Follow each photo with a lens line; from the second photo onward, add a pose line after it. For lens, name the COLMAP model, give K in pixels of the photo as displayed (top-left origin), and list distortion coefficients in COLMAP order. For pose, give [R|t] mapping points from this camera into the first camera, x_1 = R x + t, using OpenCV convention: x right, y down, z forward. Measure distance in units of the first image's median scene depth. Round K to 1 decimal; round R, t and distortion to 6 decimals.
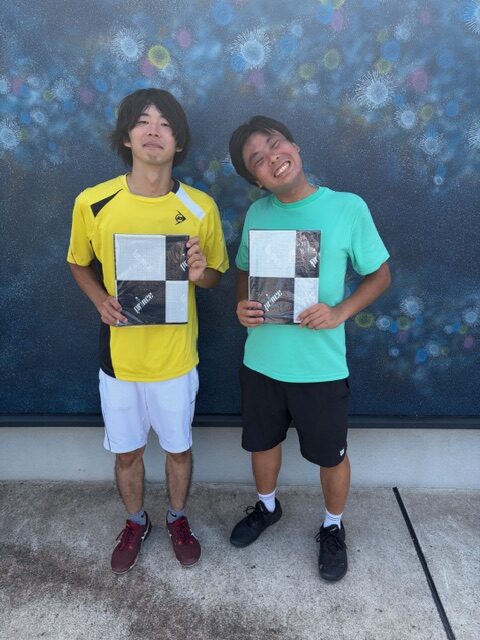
lens RADIAL K [[471.7, 0, 243.7], [0, 471.7, 325.7], [0, 0, 1]] dist [0.042265, -0.051137]
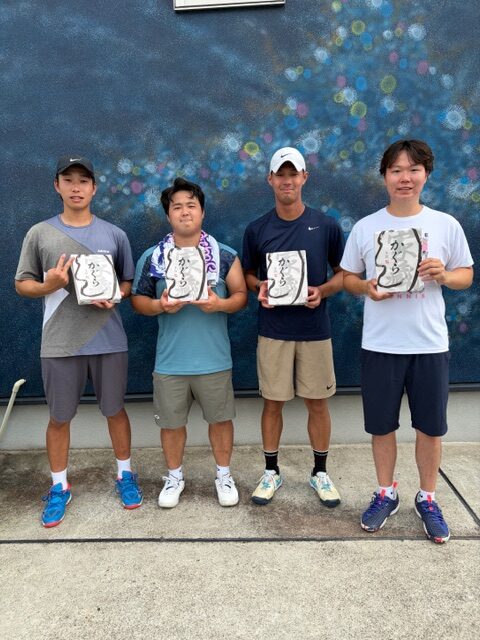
lens RADIAL K [[471.7, 0, 243.1], [0, 471.7, 323.7], [0, 0, 1]] dist [0.042265, -0.051137]
pose [[0.999595, -0.028360, 0.002182, -0.224385], [0.028364, 0.988159, -0.150789, 0.256746], [0.002120, 0.150790, 0.988564, -0.488161]]
